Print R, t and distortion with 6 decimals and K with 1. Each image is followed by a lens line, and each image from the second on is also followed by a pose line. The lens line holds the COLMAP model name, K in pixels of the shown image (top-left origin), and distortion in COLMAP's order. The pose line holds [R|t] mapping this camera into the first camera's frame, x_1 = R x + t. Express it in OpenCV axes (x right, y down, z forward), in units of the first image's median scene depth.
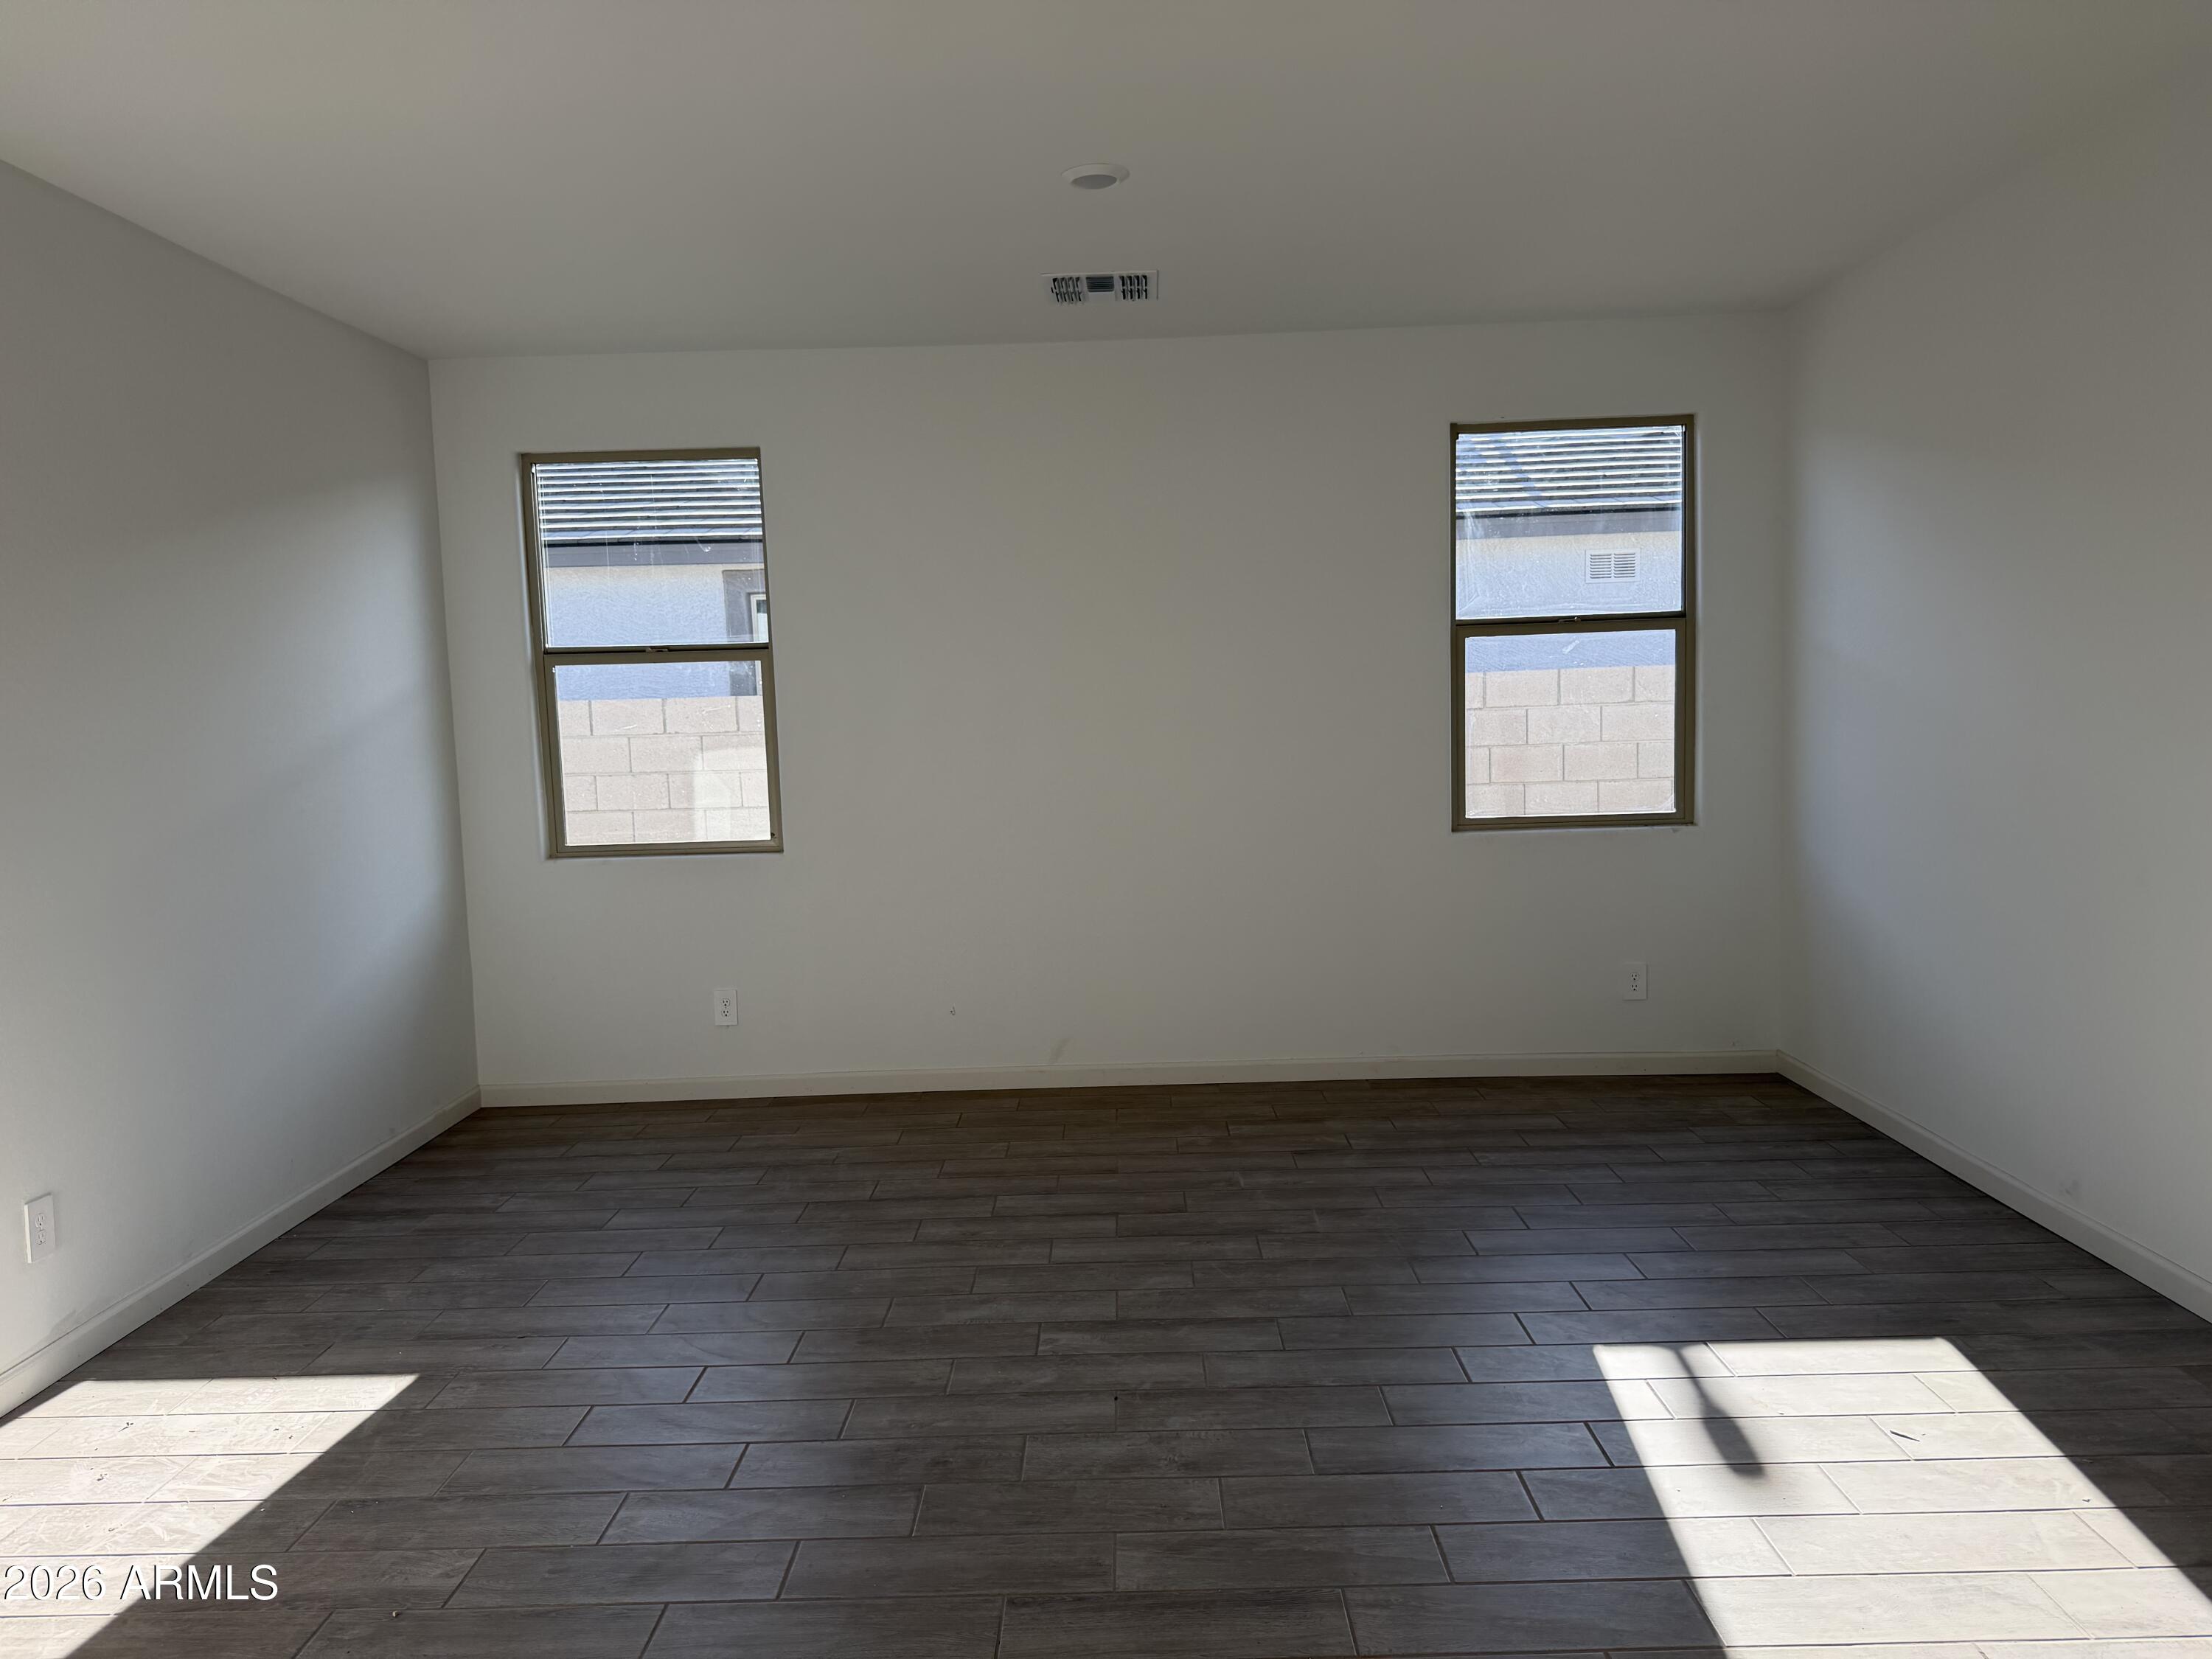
lens RADIAL K [[1560.8, 0, 1117.5], [0, 1560.8, 825.0], [0, 0, 1]] dist [0.037914, -0.053571]
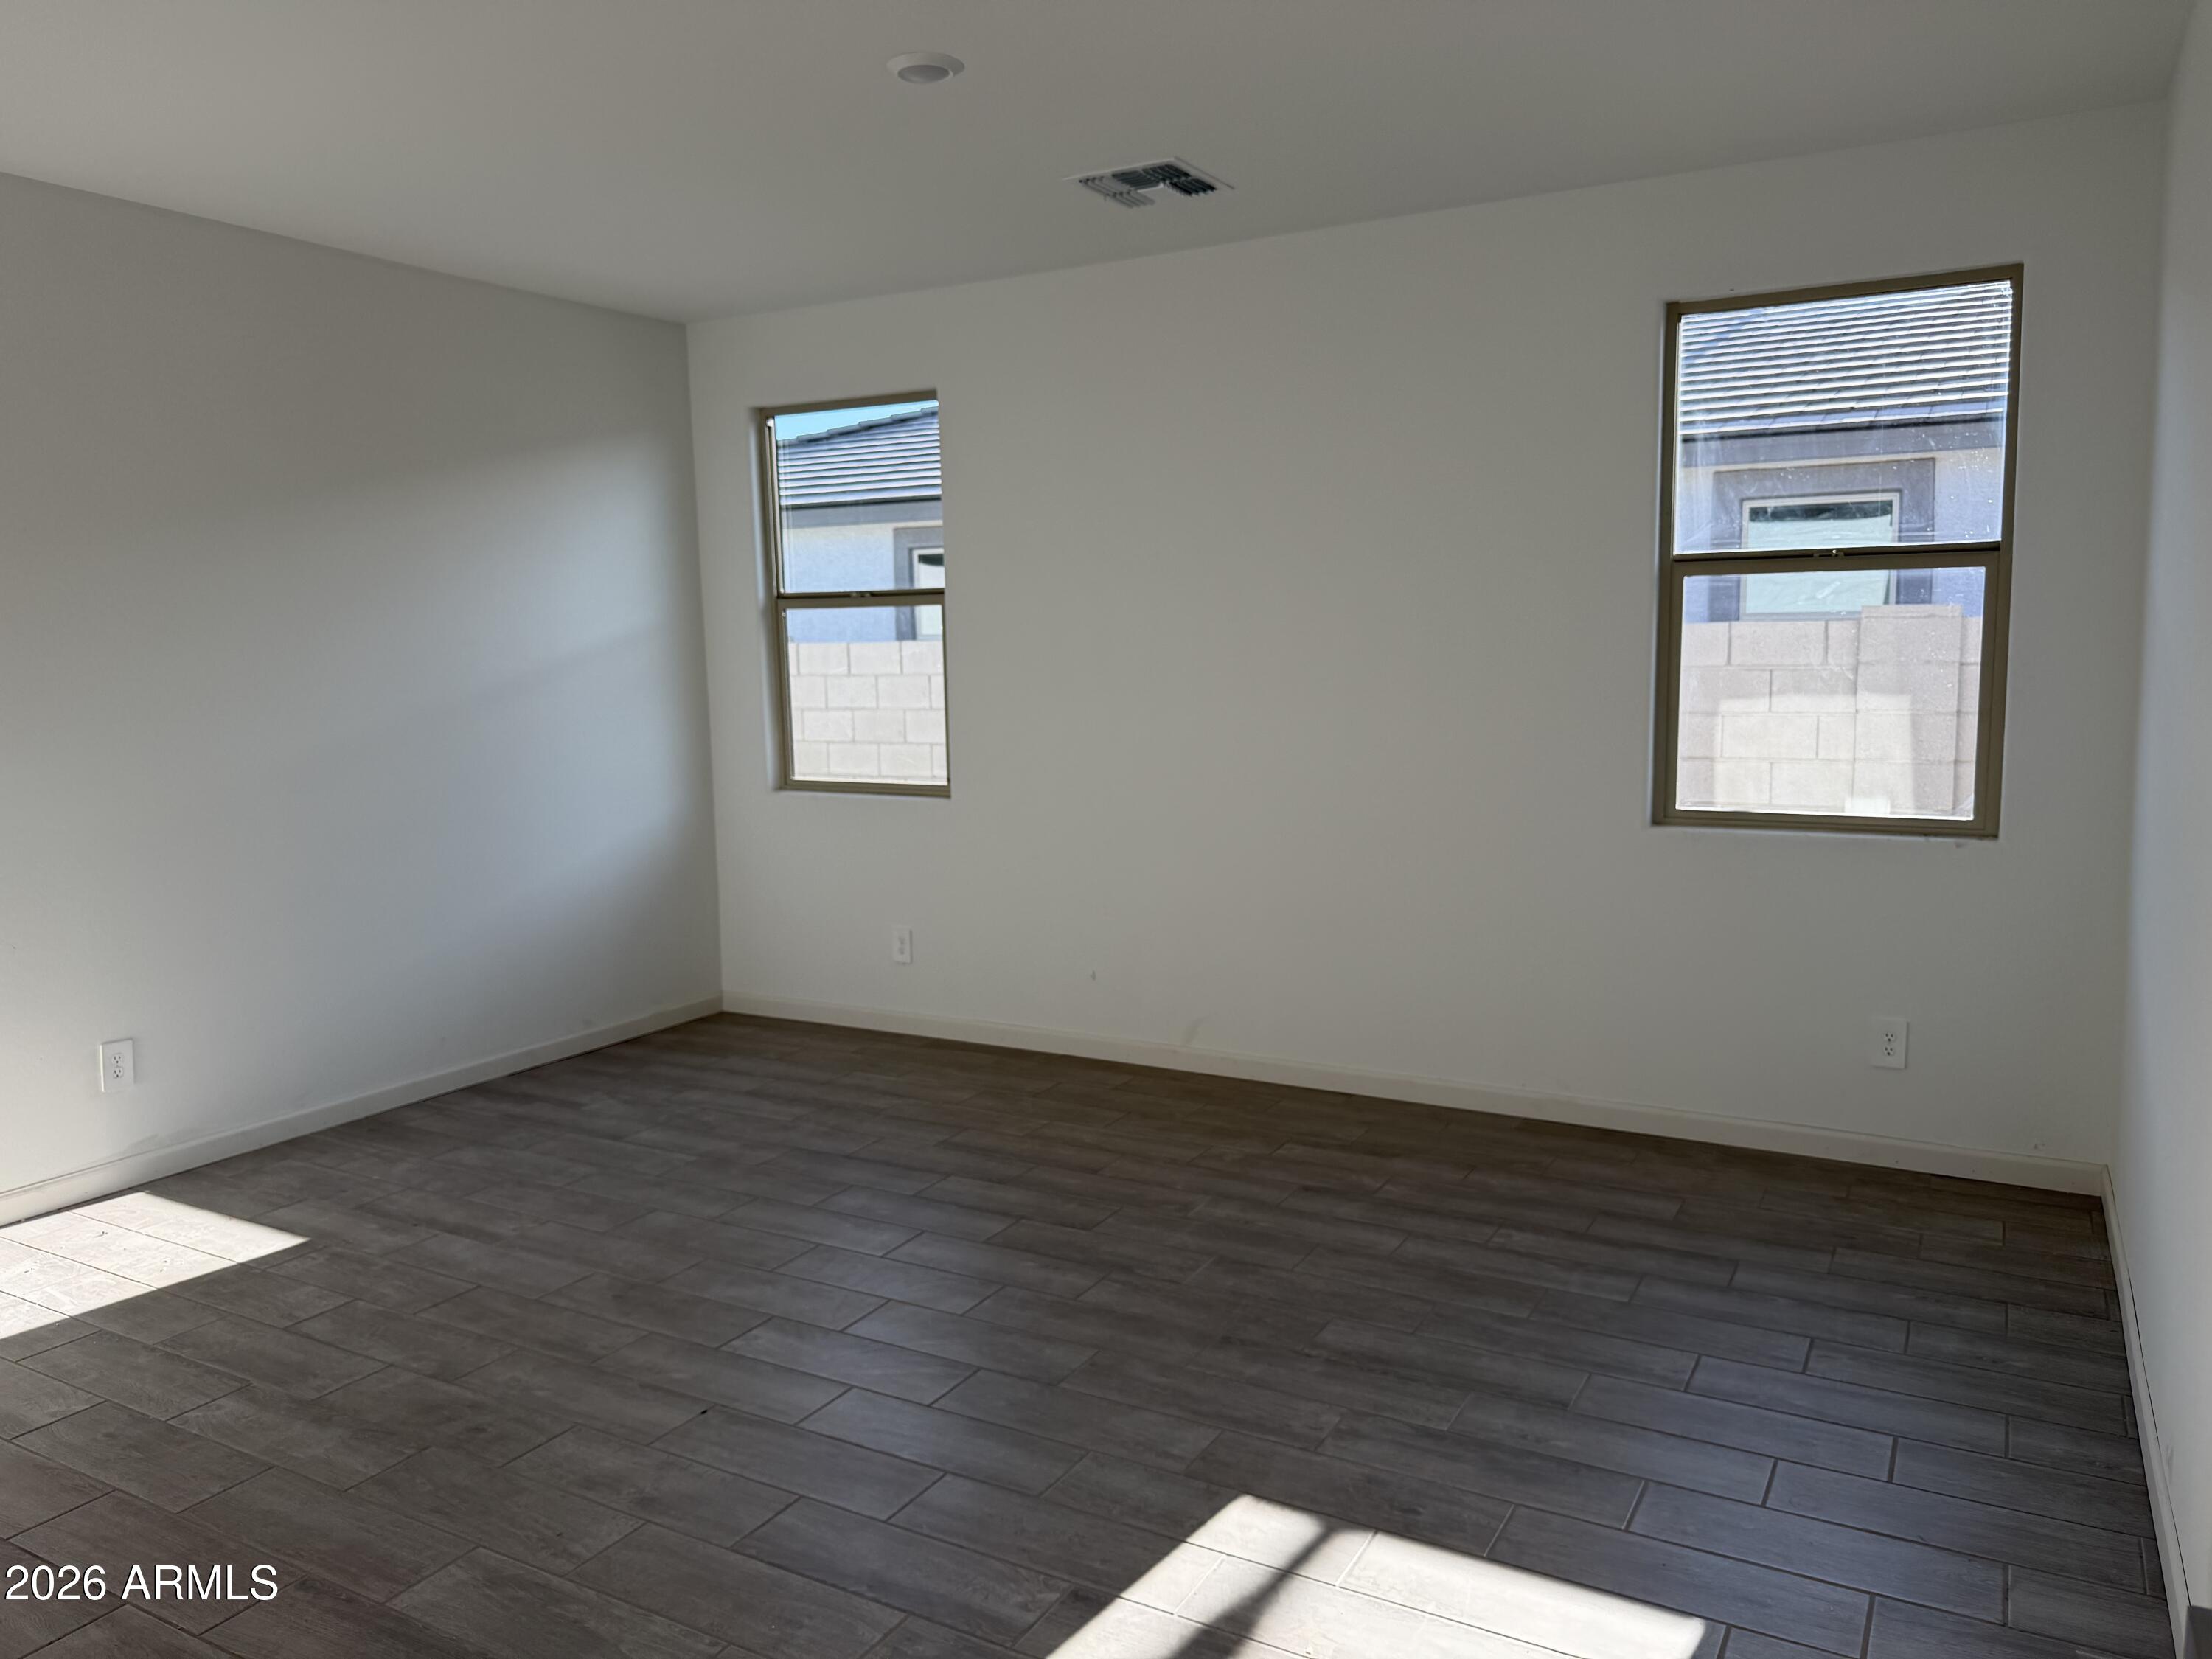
lens RADIAL K [[1561.7, 0, 991.5], [0, 1561.7, 835.2], [0, 0, 1]] dist [0.045620, -0.084371]
pose [[0.875712, 0.073462, -0.477213, 0.351154], [-0.050005, 0.996842, 0.061691, -0.026726], [0.480238, -0.030160, 0.876619, 0.166540]]
